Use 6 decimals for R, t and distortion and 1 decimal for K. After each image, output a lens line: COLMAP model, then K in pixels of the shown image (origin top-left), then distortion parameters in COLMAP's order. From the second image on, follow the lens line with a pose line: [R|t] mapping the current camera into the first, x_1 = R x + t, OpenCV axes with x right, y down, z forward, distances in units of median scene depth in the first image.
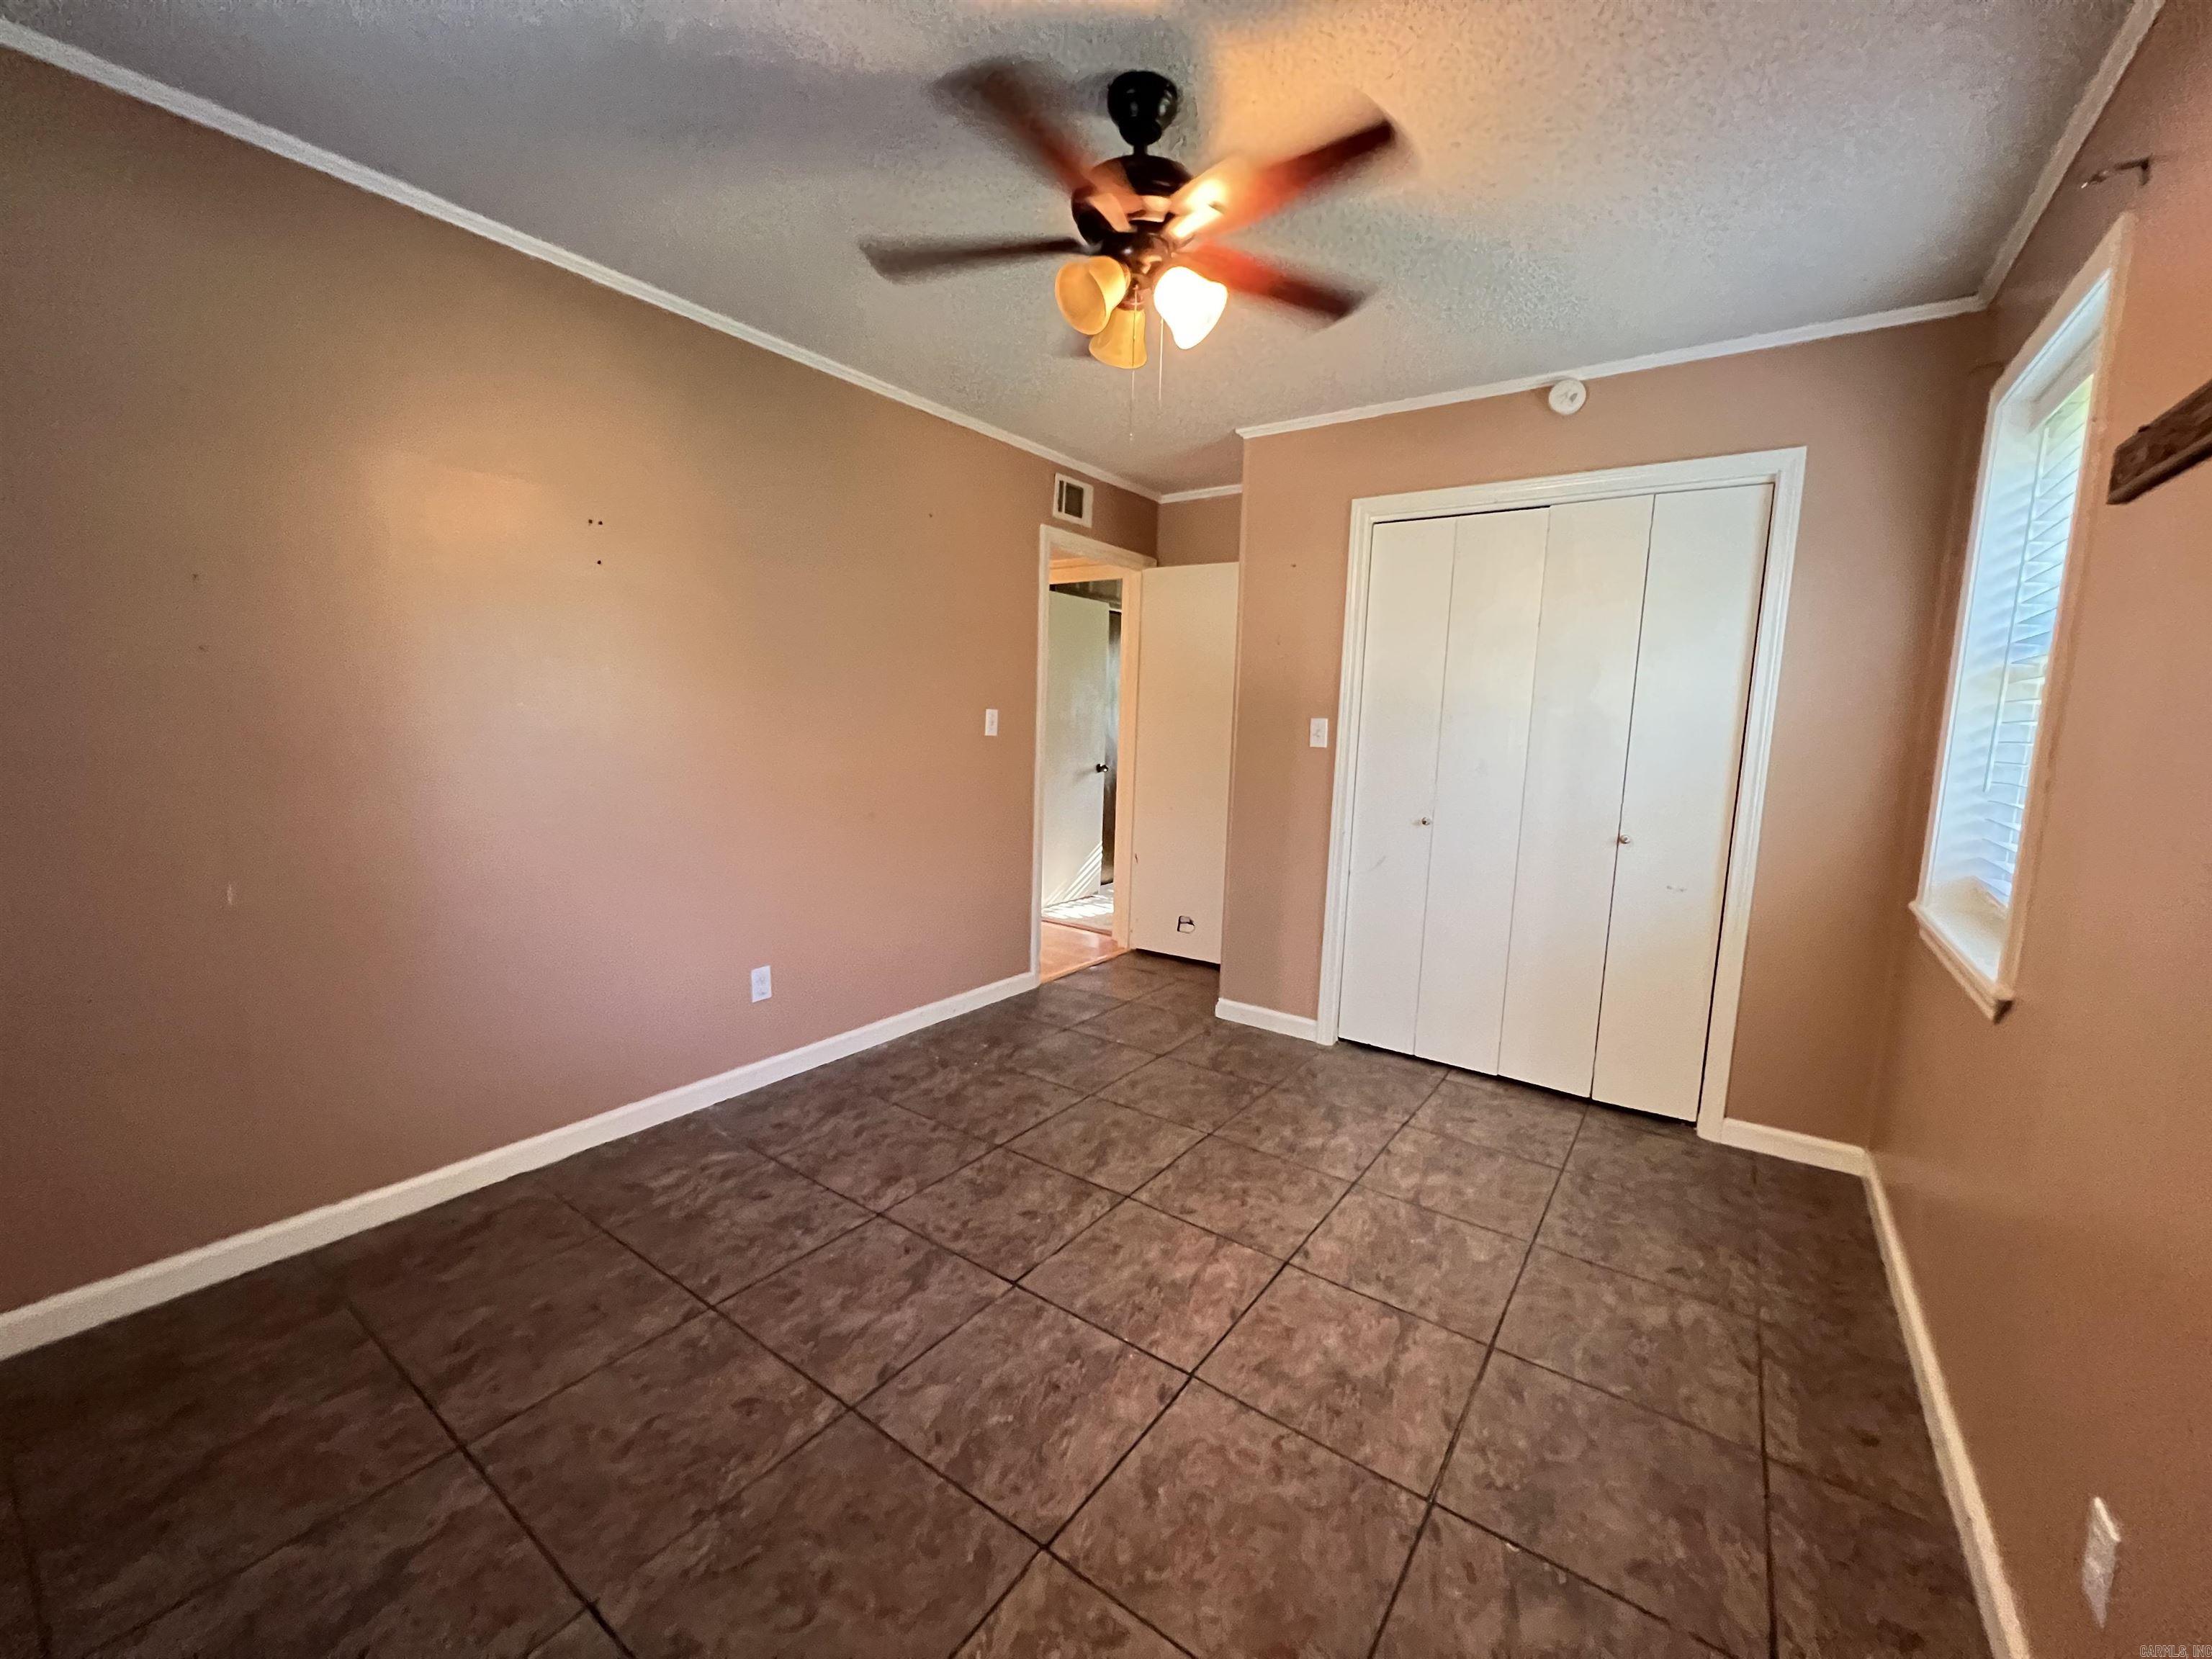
lens RADIAL K [[887.7, 0, 1106.0], [0, 887.7, 826.1], [0, 0, 1]] dist [-0.001746, -0.000157]
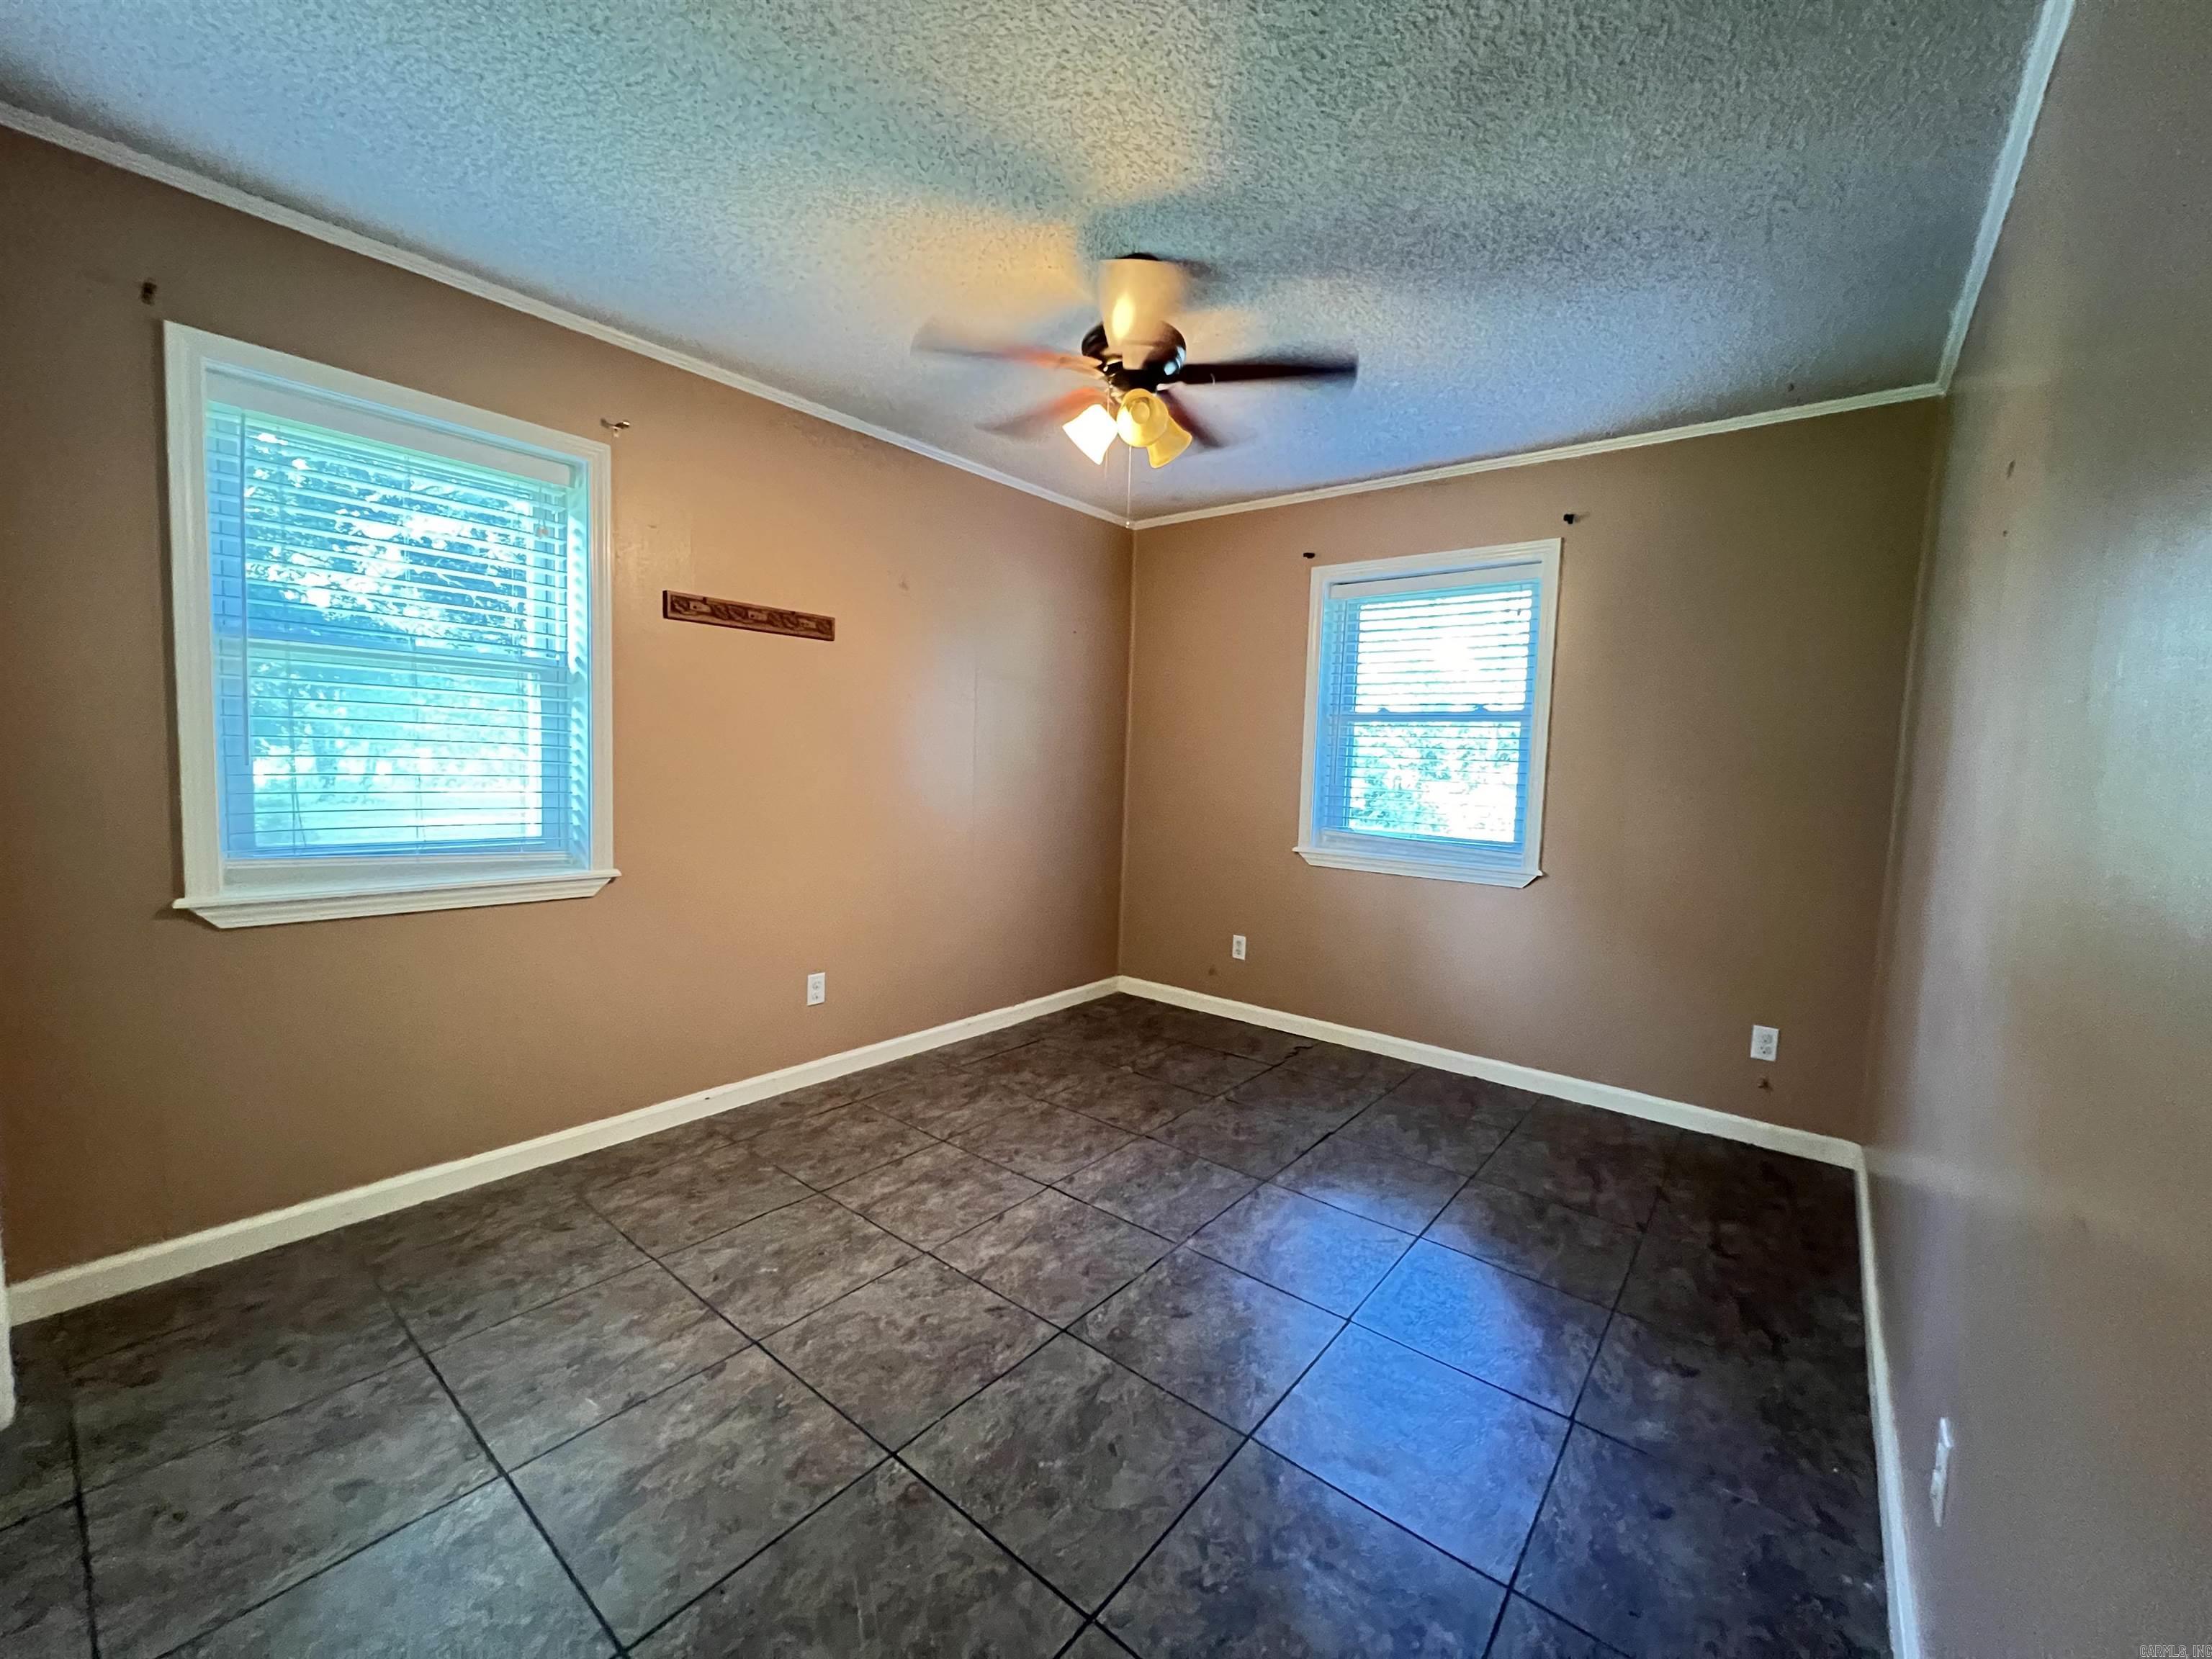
lens RADIAL K [[890.4, 0, 1105.8], [0, 890.4, 825.7], [0, 0, 1]] dist [0.002413, 0.000058]
pose [[-0.996185, -0.068013, 0.054678, -0.030772], [-0.055319, 0.976753, 0.207106, -0.224285], [-0.067493, 0.203291, -0.976789, 1.856271]]
